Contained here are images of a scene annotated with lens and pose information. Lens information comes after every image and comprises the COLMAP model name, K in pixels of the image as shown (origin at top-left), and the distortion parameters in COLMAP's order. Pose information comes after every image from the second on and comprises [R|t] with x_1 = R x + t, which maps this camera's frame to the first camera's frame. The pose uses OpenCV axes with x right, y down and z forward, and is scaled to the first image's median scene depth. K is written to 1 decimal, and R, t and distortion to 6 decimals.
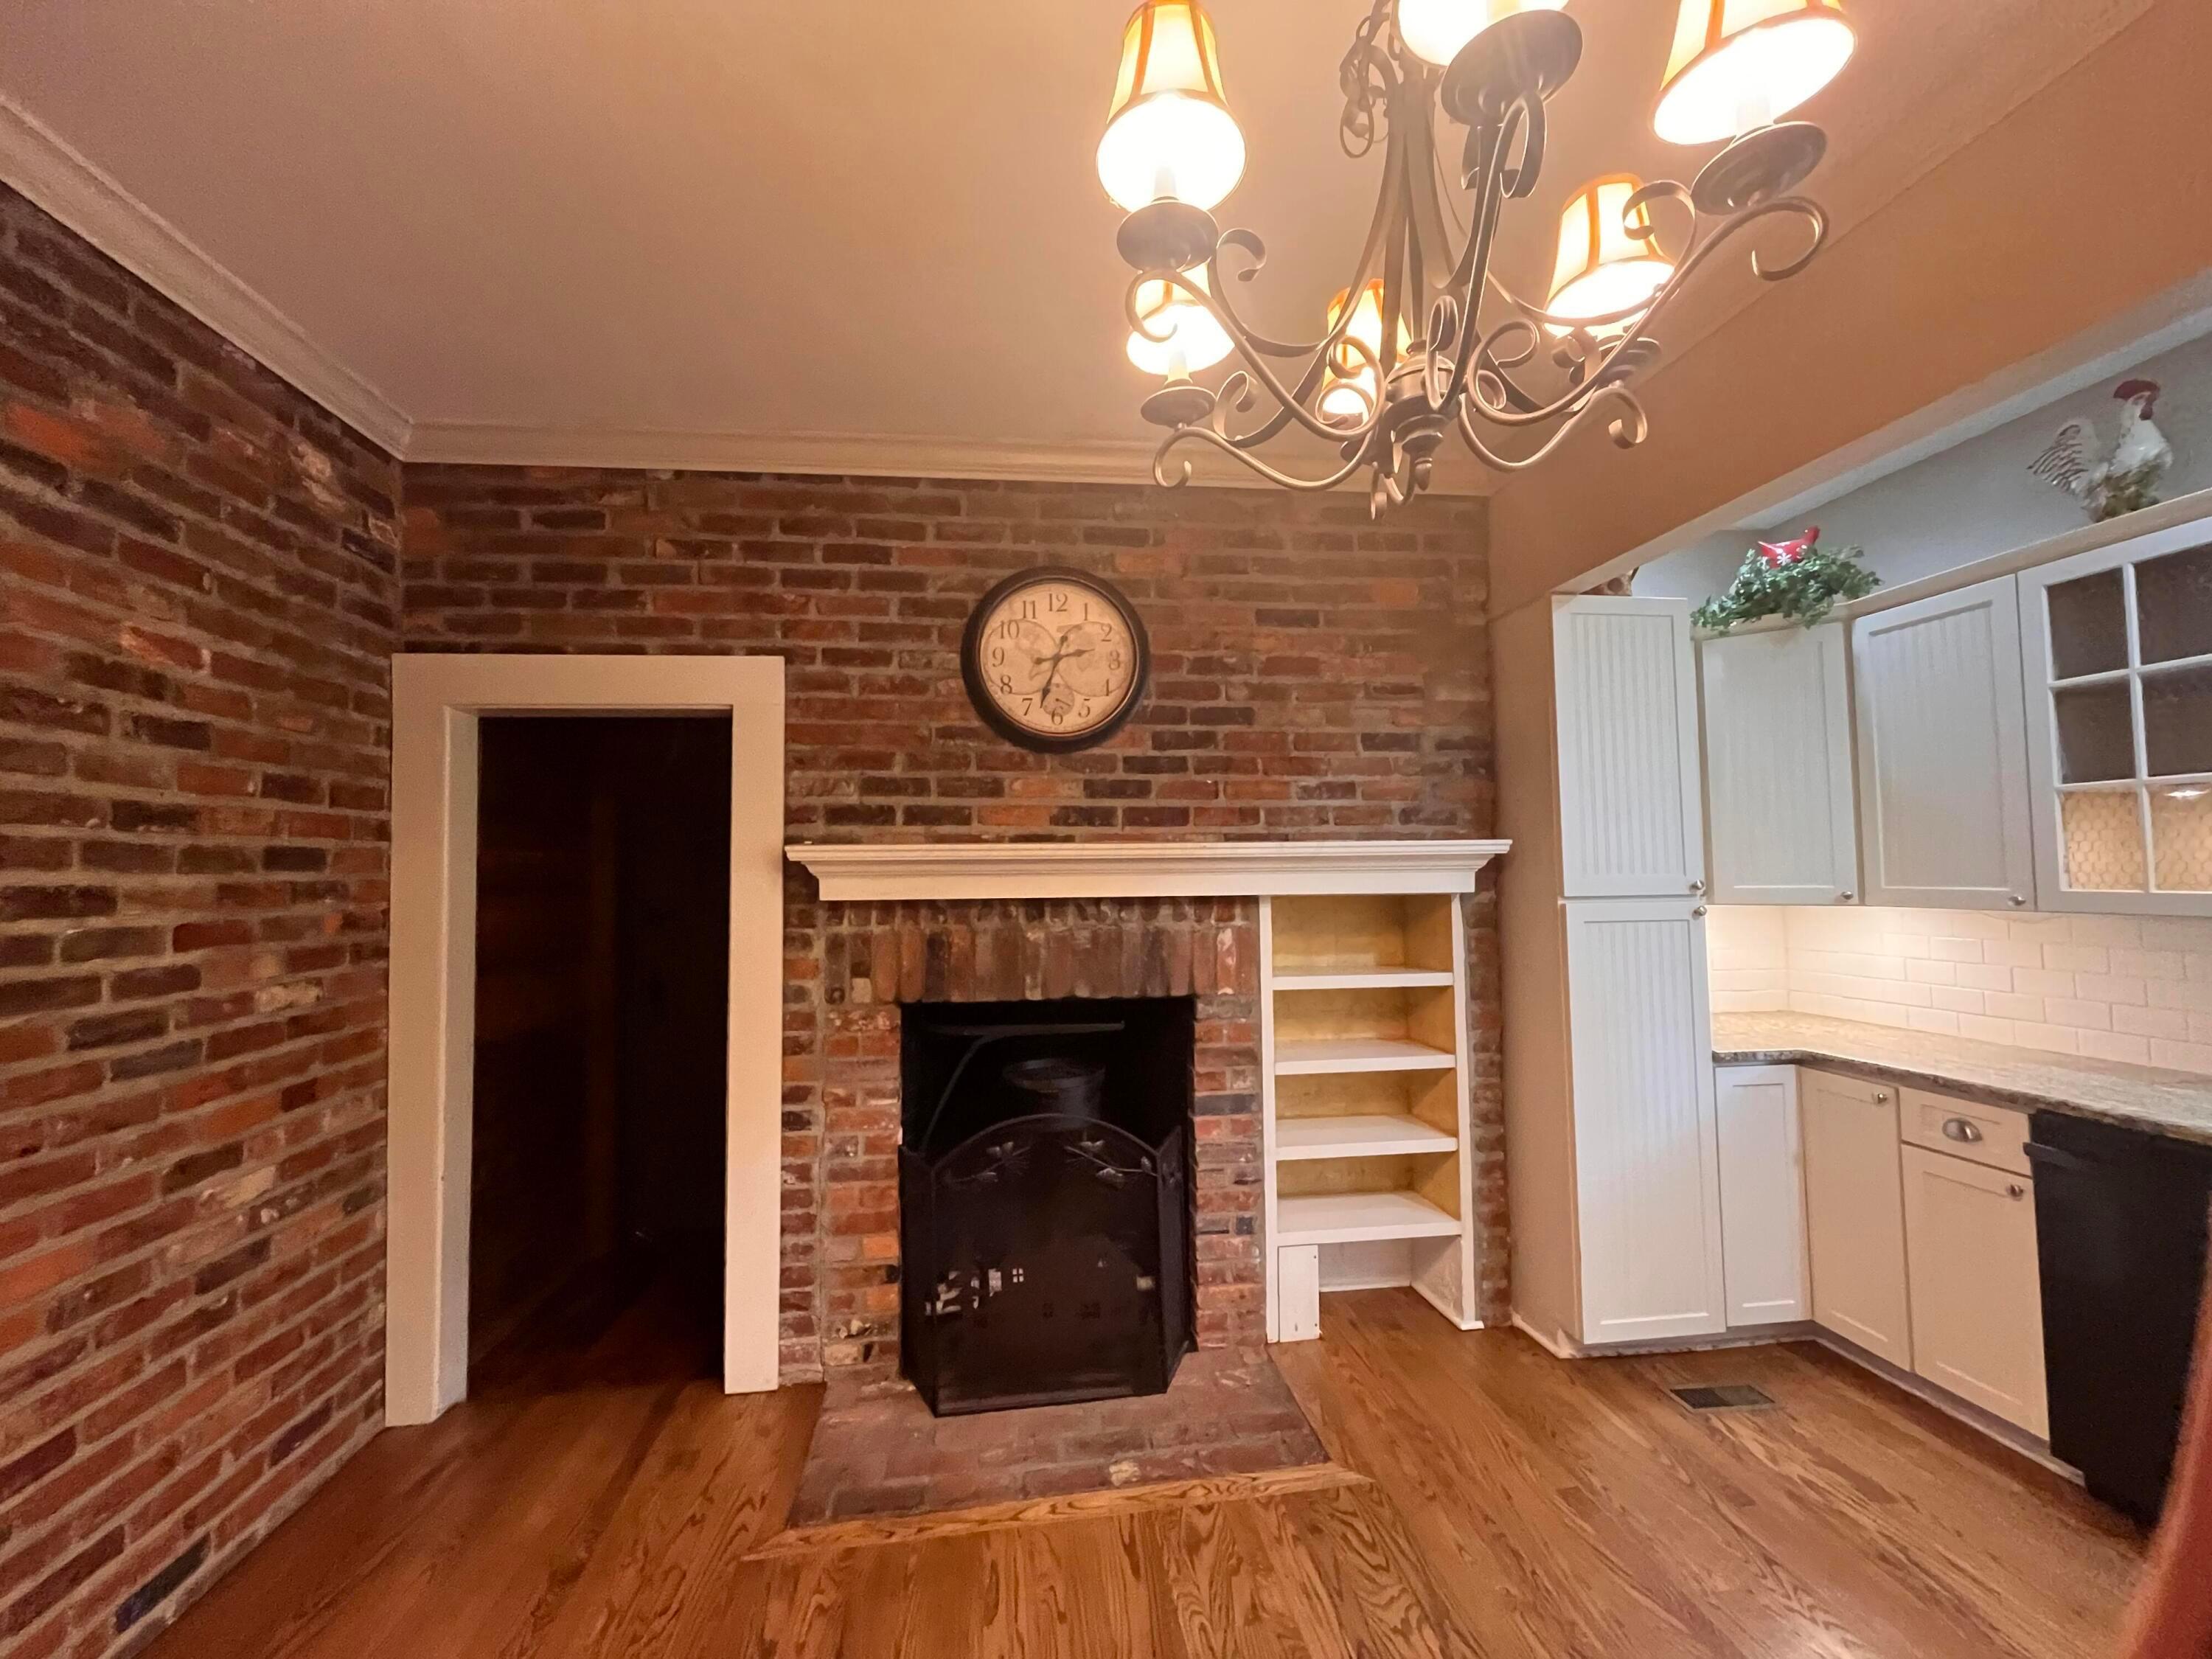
lens RADIAL K [[895.8, 0, 1102.6], [0, 895.8, 830.6], [0, 0, 1]] dist [-0.002205, -0.000216]
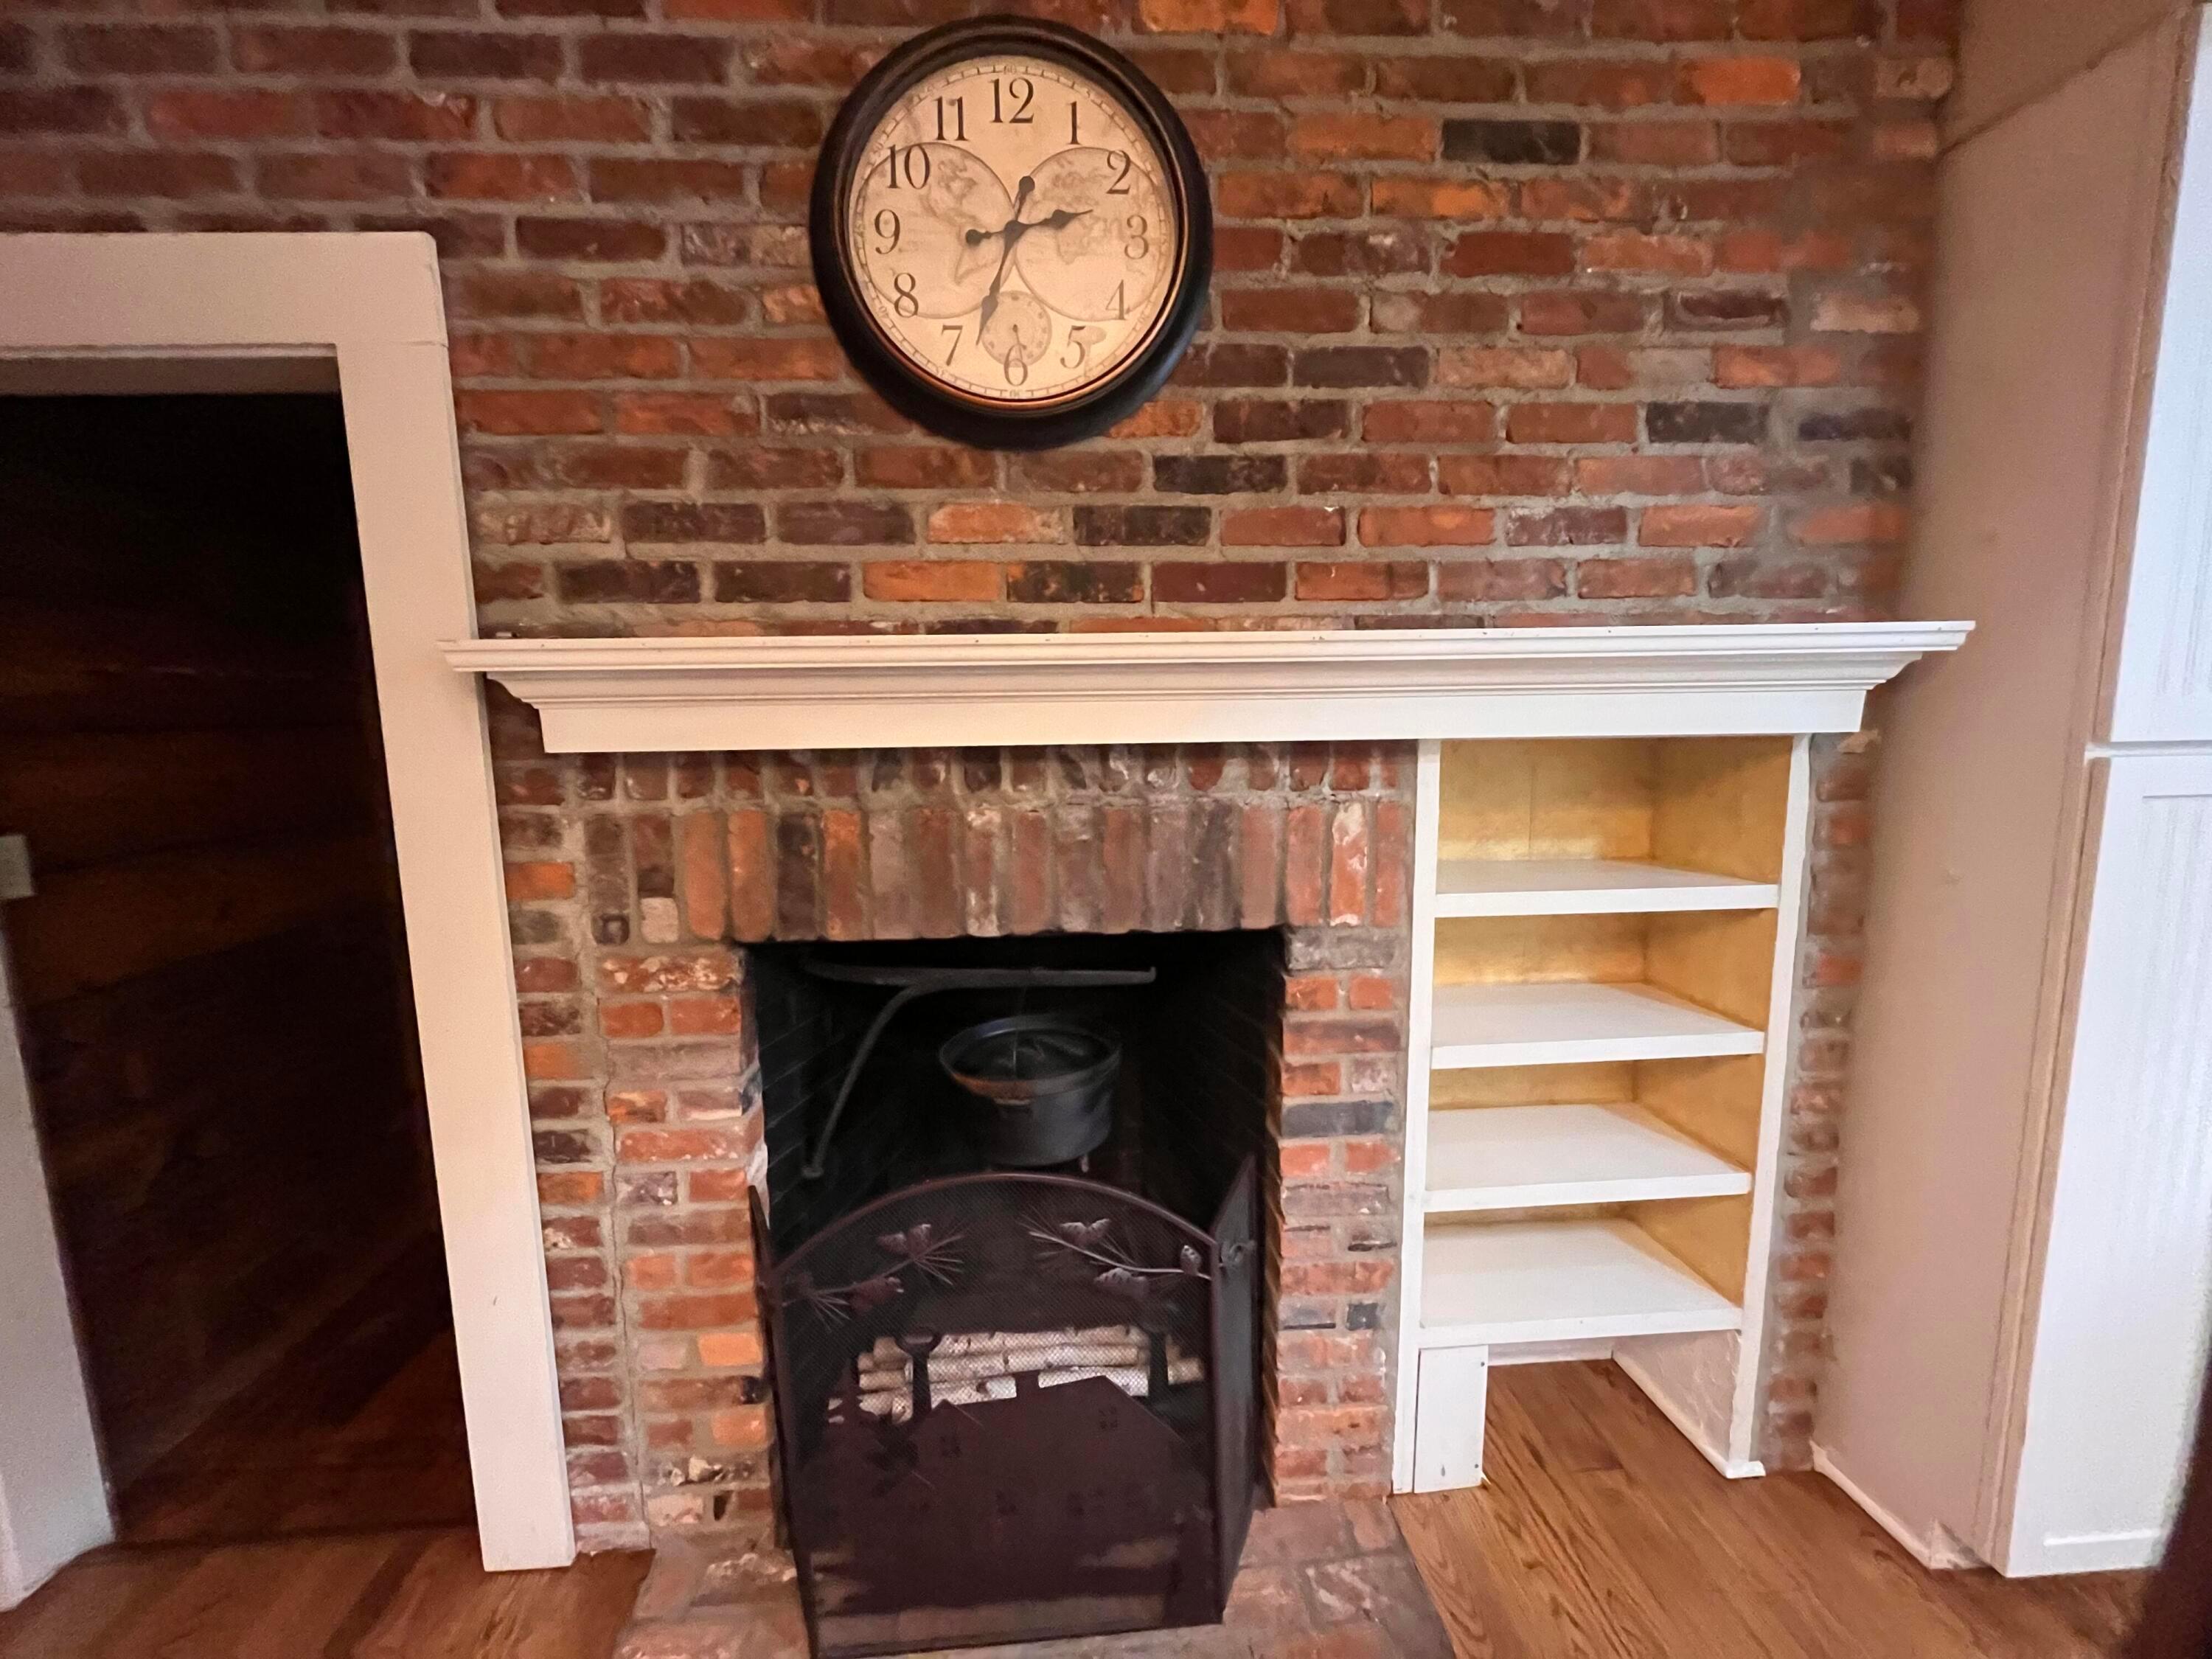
lens RADIAL K [[895.8, 0, 1100.5], [0, 895.8, 827.1], [0, 0, 1]] dist [-0.002205, -0.000216]
pose [[0.997883, 0.004848, -0.064852, 0.026830], [0.007050, 0.983276, 0.181986, 0.028133], [0.064649, -0.182058, 0.981160, 0.489809]]
